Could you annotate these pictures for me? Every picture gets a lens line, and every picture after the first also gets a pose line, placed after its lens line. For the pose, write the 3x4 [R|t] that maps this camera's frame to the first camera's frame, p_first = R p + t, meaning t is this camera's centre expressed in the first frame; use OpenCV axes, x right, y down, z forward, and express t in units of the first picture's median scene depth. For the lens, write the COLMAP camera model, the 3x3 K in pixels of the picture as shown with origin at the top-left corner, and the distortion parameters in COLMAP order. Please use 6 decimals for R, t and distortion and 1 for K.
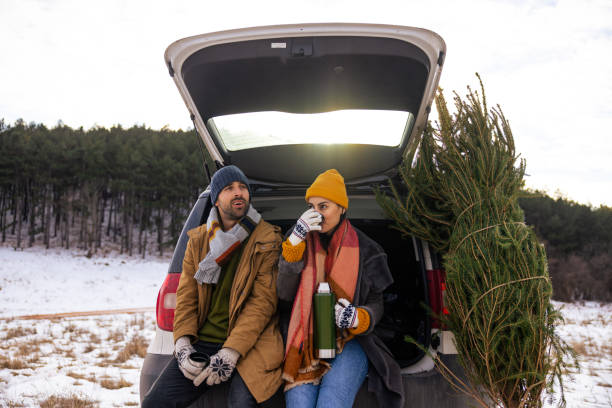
lens RADIAL K [[536.4, 0, 303.3], [0, 536.4, 204.6], [0, 0, 1]] dist [0.010404, 0.011786]
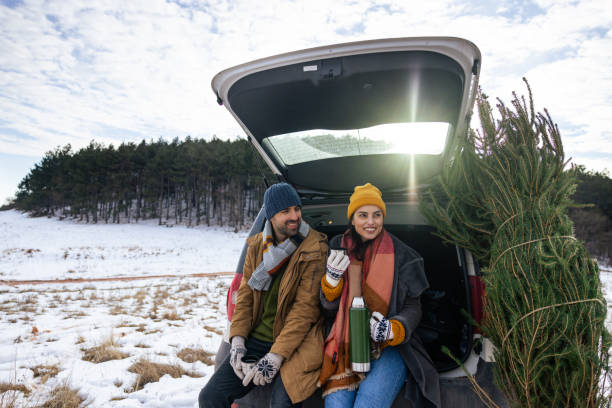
lens RADIAL K [[404.3, 0, 305.0], [0, 404.3, 206.6], [0, 0, 1]] dist [0.011577, 0.003498]
pose [[0.977207, -0.017819, -0.211538, 0.090229], [0.025772, 0.999059, 0.034897, -0.046436], [0.210717, -0.039554, 0.976747, 0.182691]]
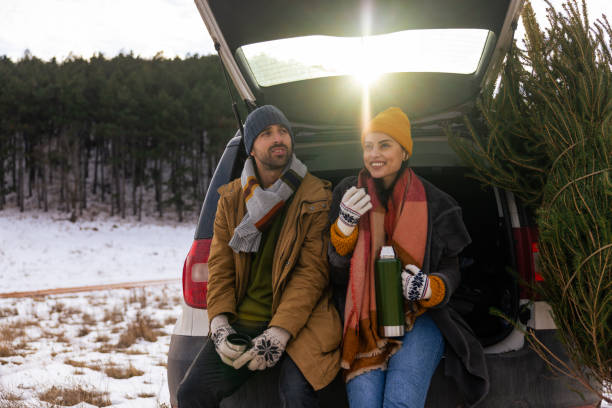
lens RADIAL K [[677.2, 0, 306.9], [0, 677.2, 201.1], [0, 0, 1]] dist [0.019456, 0.000000]
pose [[0.998685, -0.025970, -0.044199, -0.033448], [0.029315, 0.996614, 0.076817, -0.005725], [0.042054, -0.078012, 0.996065, -0.026078]]
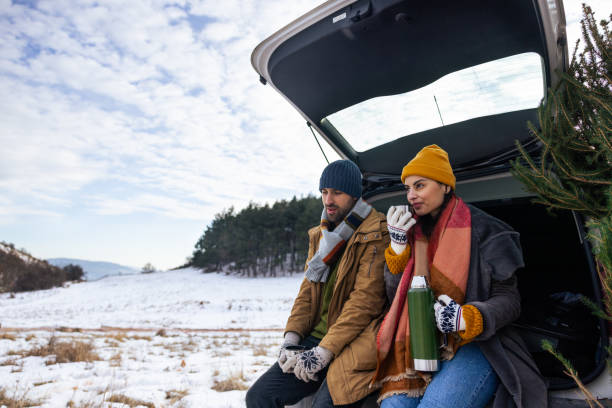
lens RADIAL K [[422.9, 0, 306.4], [0, 422.9, 207.6], [0, 0, 1]] dist [-0.014945, 0.002247]
pose [[0.838317, -0.120285, -0.531749, 0.213981], [0.078957, 0.991861, -0.099887, 0.082123], [0.539436, 0.041752, 0.840991, 0.304290]]
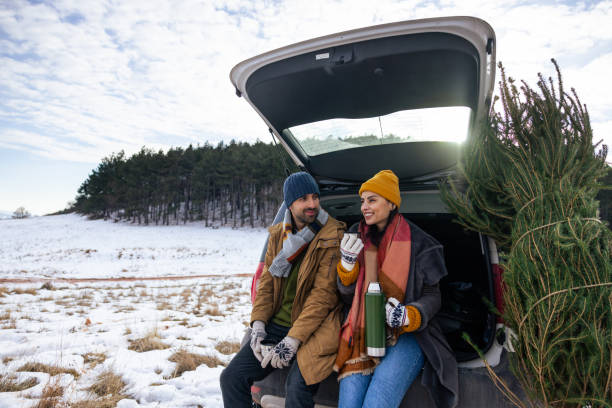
lens RADIAL K [[404.3, 0, 307.0], [0, 404.3, 206.9], [0, 0, 1]] dist [0.011577, 0.003498]
pose [[0.950693, -0.026249, -0.309021, 0.139653], [0.036849, 0.998914, 0.028517, -0.018927], [0.307936, -0.038498, 0.950628, 0.182386]]
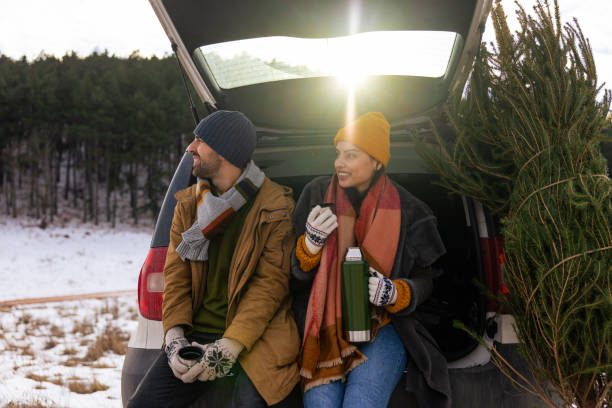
lens RADIAL K [[709.6, 0, 297.8], [0, 709.6, 206.4], [0, 0, 1]] dist [0.015912, 0.000000]
pose [[0.999226, -0.021005, -0.033252, 0.000618], [0.023451, 0.996911, 0.074952, -0.006953], [0.031575, -0.075674, 0.996633, -0.030821]]
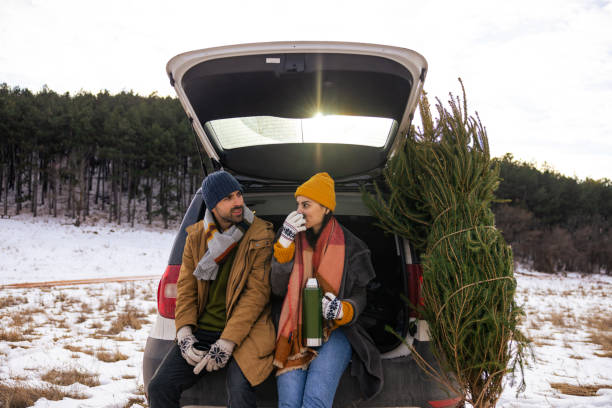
lens RADIAL K [[536.4, 0, 305.6], [0, 536.4, 206.5], [0, 0, 1]] dist [0.010404, 0.011786]
pose [[0.999663, 0.009653, 0.024081, -0.003320], [-0.011089, 0.998124, 0.060220, -0.059543], [-0.023455, -0.060467, 0.997895, -0.077915]]
